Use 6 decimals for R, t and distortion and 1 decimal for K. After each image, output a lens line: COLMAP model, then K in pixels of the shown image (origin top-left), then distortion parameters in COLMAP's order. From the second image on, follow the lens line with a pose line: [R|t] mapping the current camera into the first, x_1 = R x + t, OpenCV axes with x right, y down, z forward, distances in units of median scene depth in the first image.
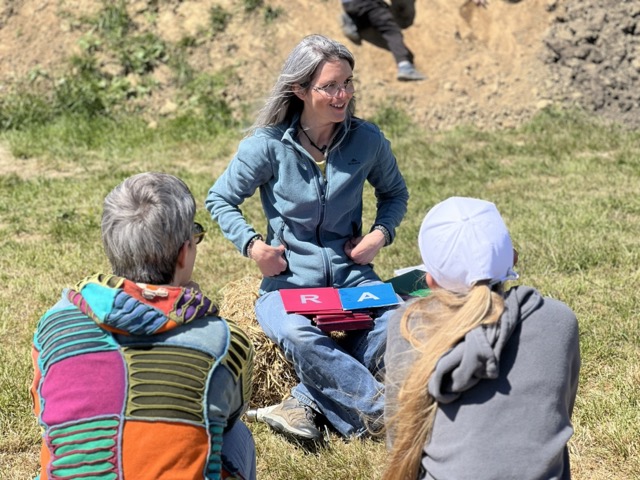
lens RADIAL K [[1374.3, 0, 320.0], [0, 1374.3, 240.0], [0, 0, 1]] dist [-0.020505, 2.227034]
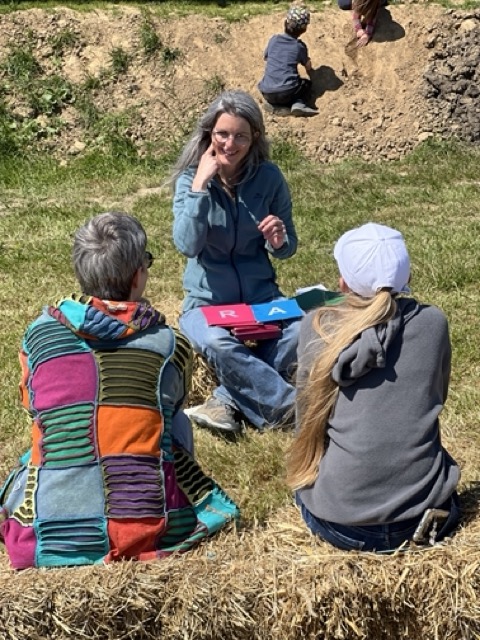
lens RADIAL K [[1374.3, 0, 240.0], [0, 1374.3, 320.0], [0, 0, 1]] dist [-0.020505, 2.227034]
pose [[0.999474, -0.023781, 0.022068, -0.013831], [0.022943, 0.999035, 0.037456, 0.001987], [-0.022937, -0.036930, 0.999055, -0.114380]]
